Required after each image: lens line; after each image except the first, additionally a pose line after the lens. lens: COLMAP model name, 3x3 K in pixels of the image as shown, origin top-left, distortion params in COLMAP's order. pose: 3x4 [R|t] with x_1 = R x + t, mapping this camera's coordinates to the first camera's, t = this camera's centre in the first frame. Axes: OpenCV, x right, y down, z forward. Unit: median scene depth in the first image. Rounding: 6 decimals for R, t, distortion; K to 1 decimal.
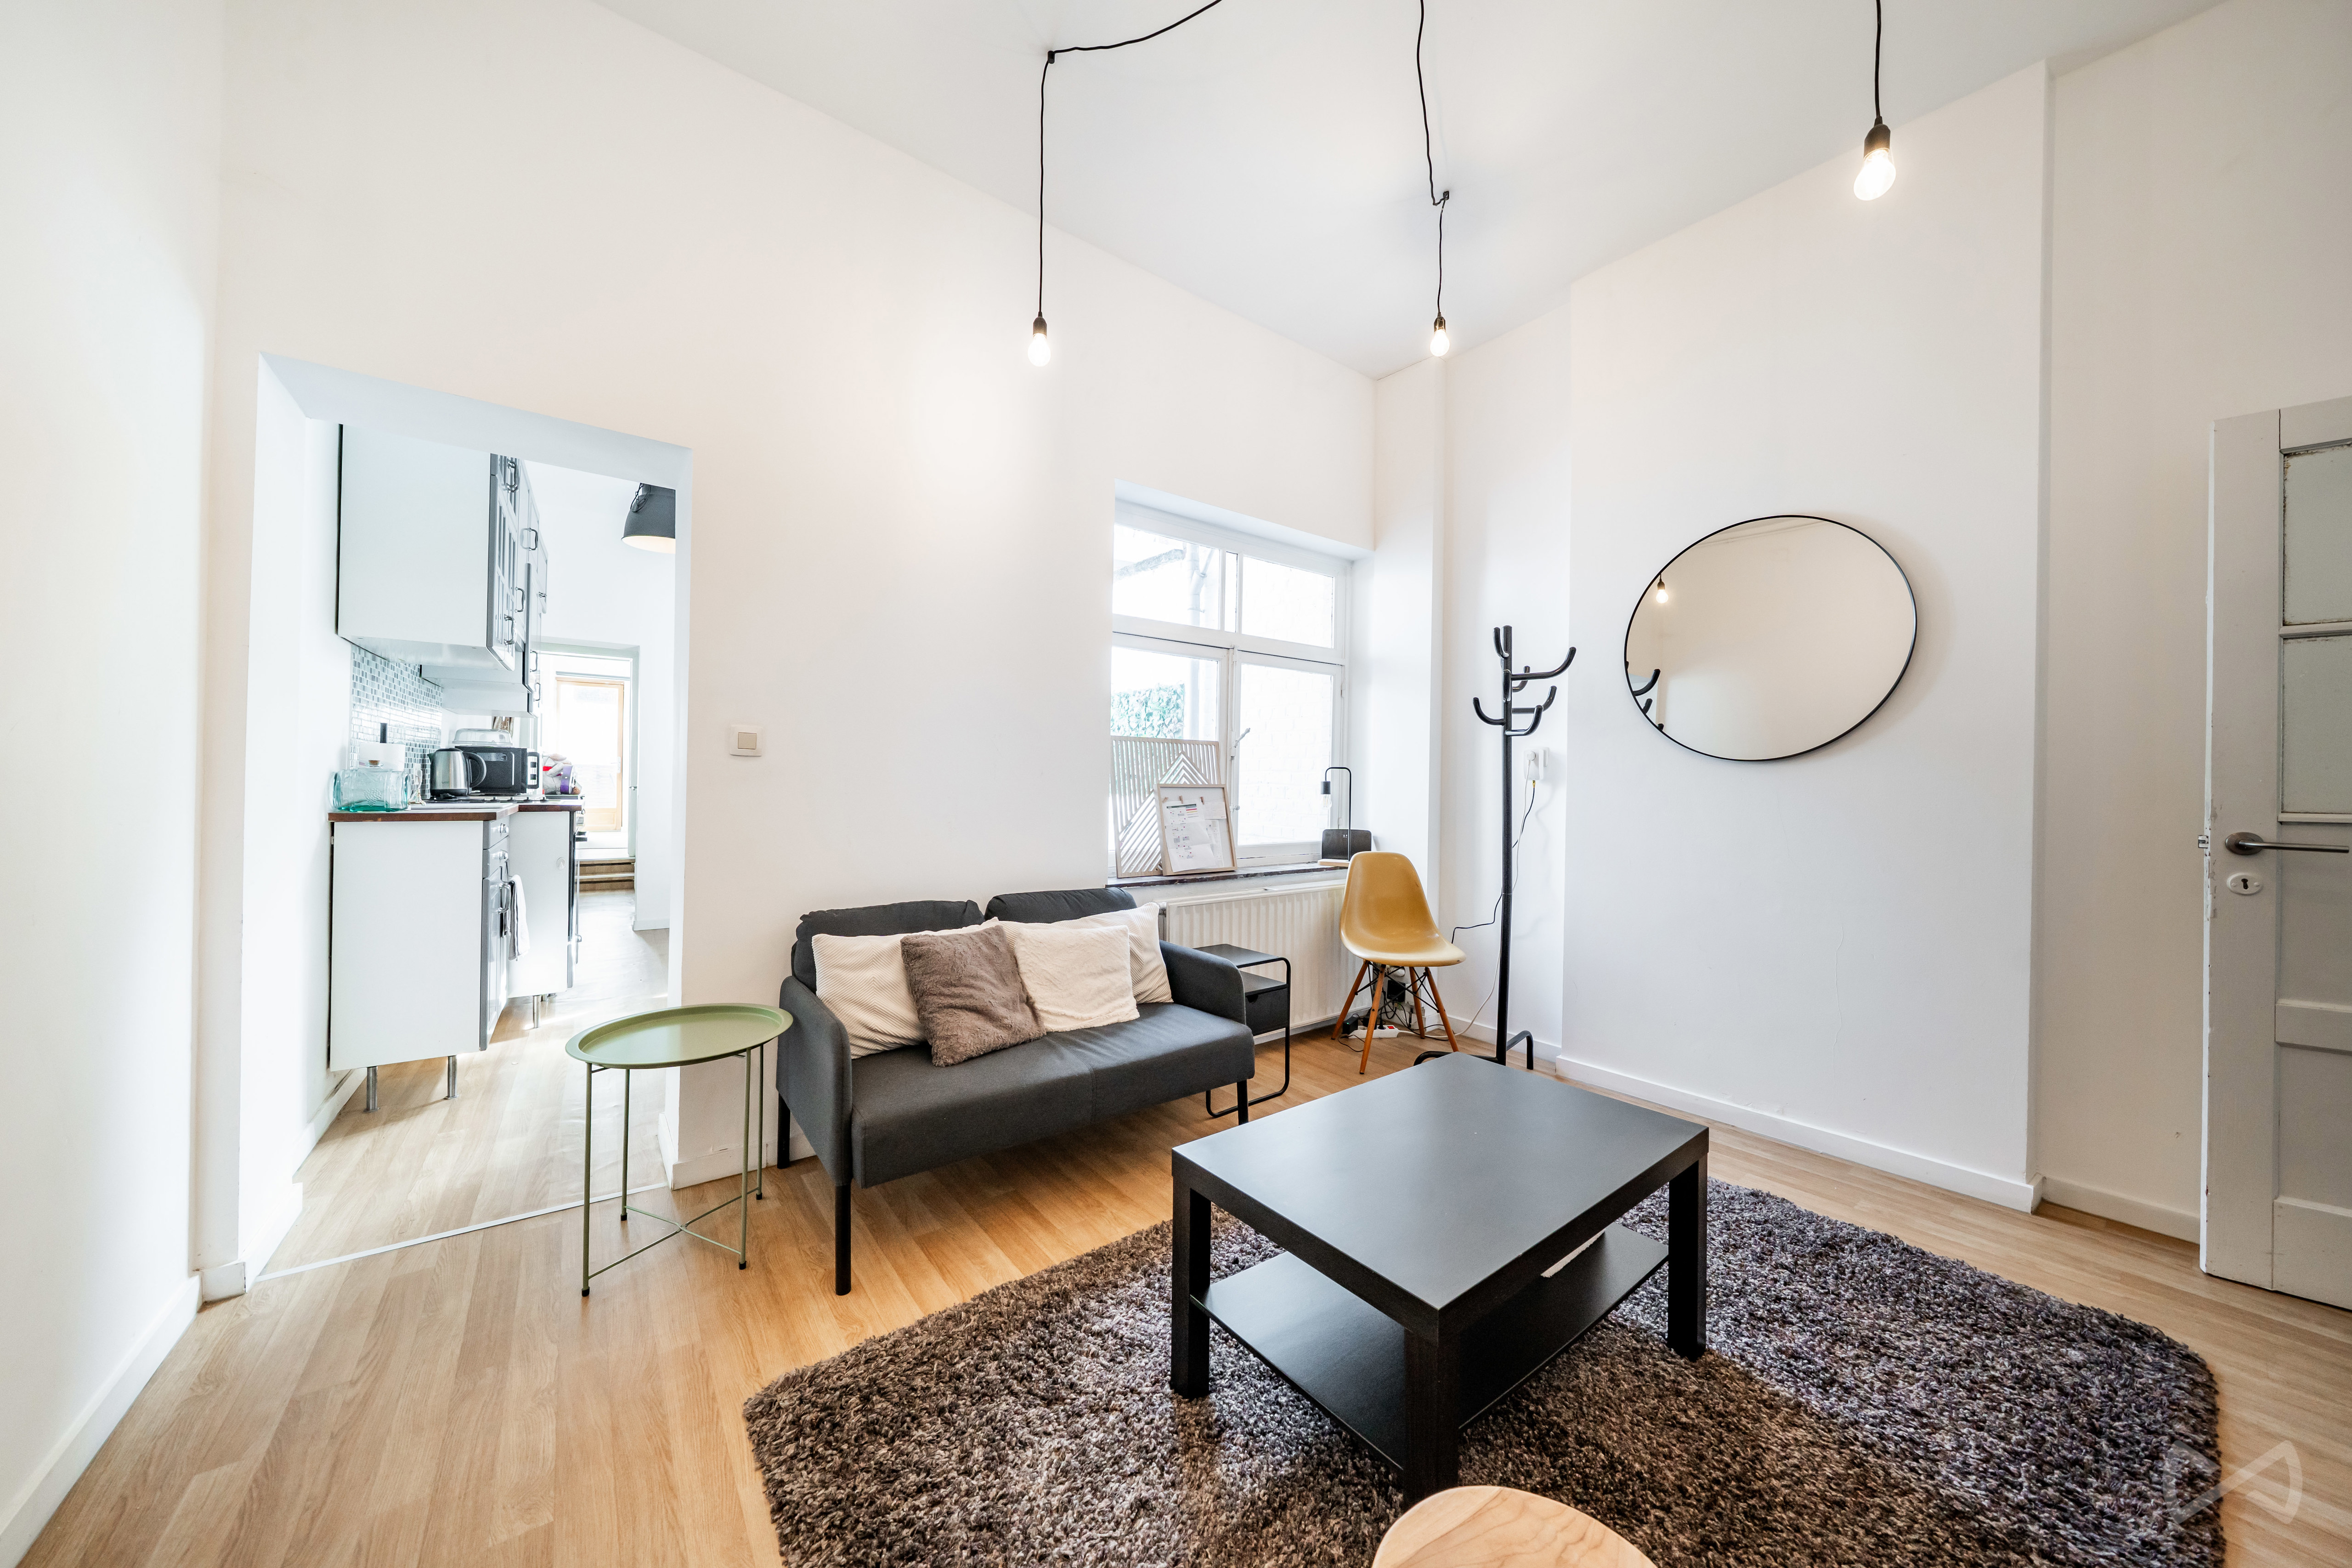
lens RADIAL K [[781.0, 0, 1166.0], [0, 781.0, 779.5], [0, 0, 1]] dist [-0.006461, -0.000057]
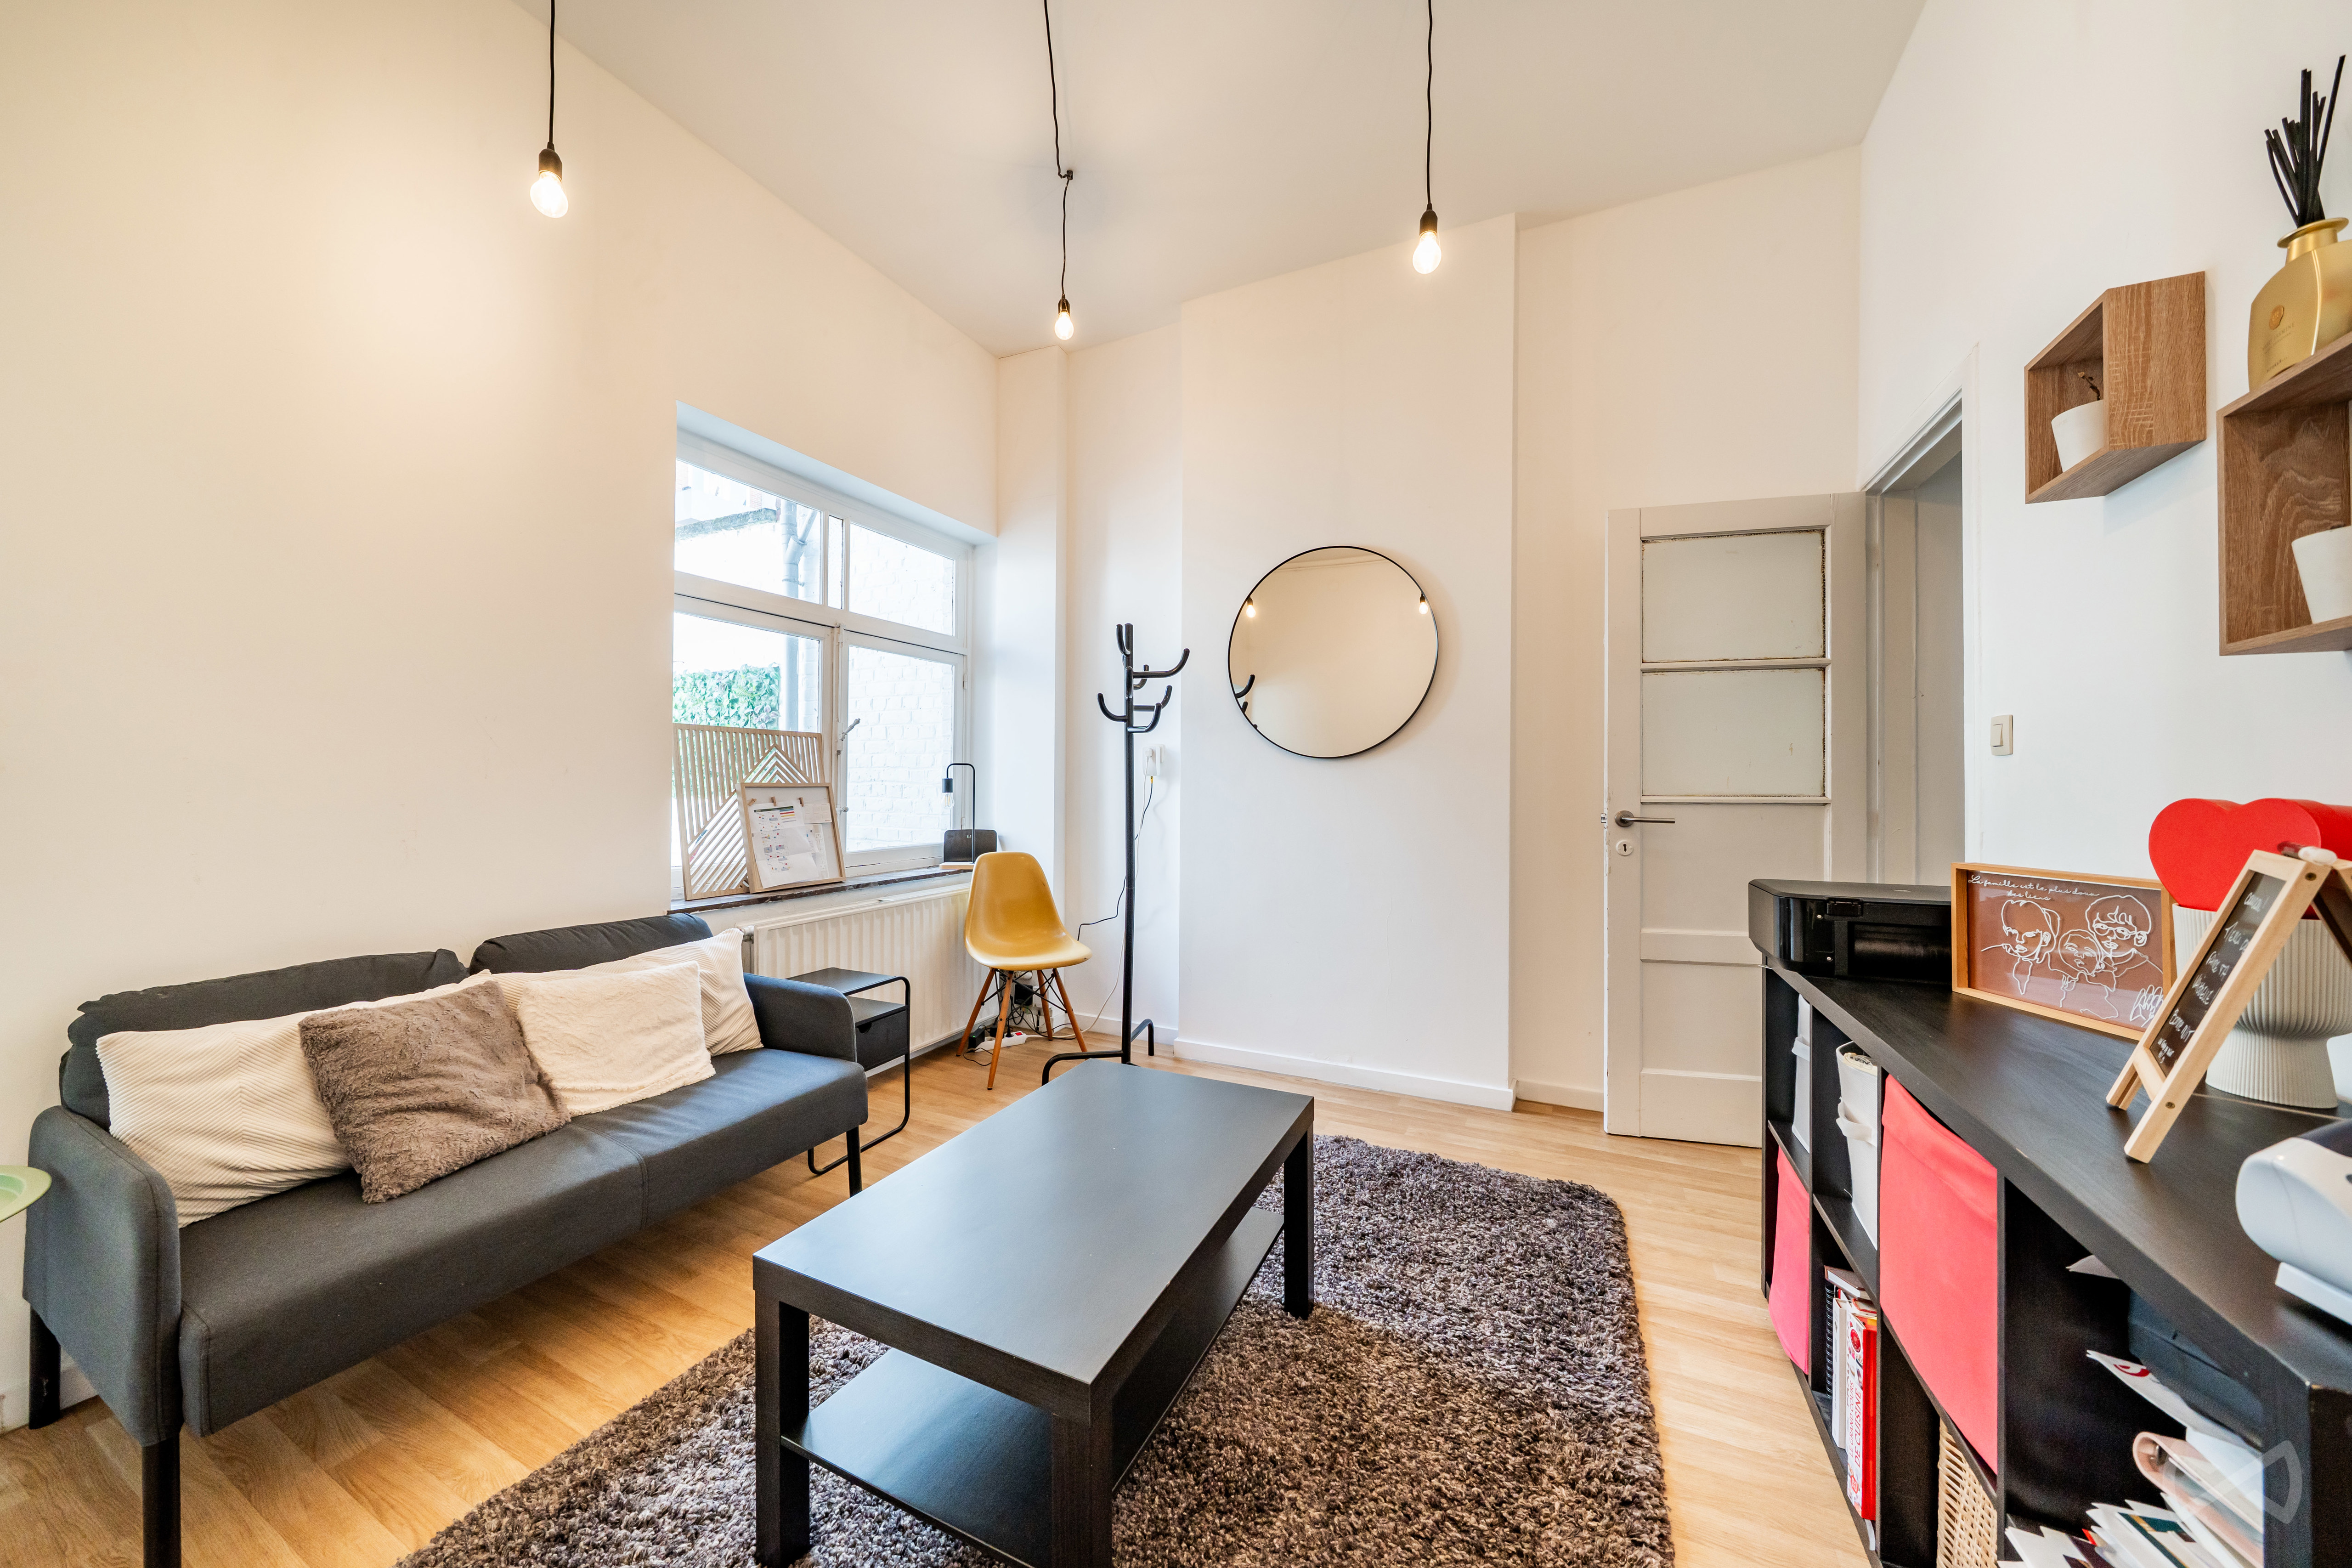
lens RADIAL K [[781.0, 0, 1164.6], [0, 781.0, 783.7], [0, 0, 1]] dist [-0.006461, -0.000057]
pose [[0.889208, -0.010073, 0.457392, 0.030186], [0.005963, 0.999928, 0.010428, 0.000925], [-0.457464, -0.006545, 0.889204, 0.172803]]
